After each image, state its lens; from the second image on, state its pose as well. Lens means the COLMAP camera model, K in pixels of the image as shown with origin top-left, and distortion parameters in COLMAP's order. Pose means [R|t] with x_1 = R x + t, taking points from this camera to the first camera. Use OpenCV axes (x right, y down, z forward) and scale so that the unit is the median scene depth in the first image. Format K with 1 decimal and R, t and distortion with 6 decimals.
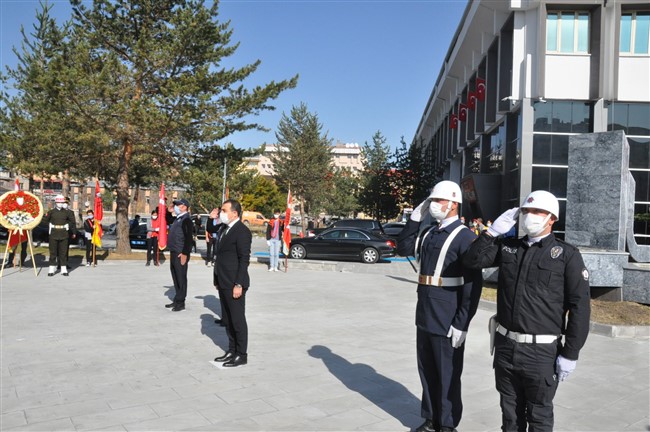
lens RADIAL K [[520.6, 0, 325.0], [0, 520.6, 216.0], [0, 0, 1]] dist [-0.125790, 0.104137]
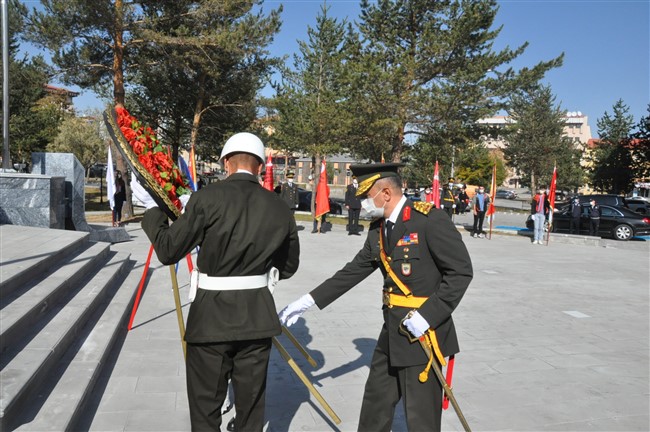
lens RADIAL K [[520.6, 0, 325.0], [0, 520.6, 216.0], [0, 0, 1]] dist [-0.125790, 0.104137]
pose [[0.924026, 0.024887, -0.381518, -0.097128], [-0.005005, 0.998581, 0.053016, -0.003095], [0.382296, -0.047078, 0.922840, -0.111875]]
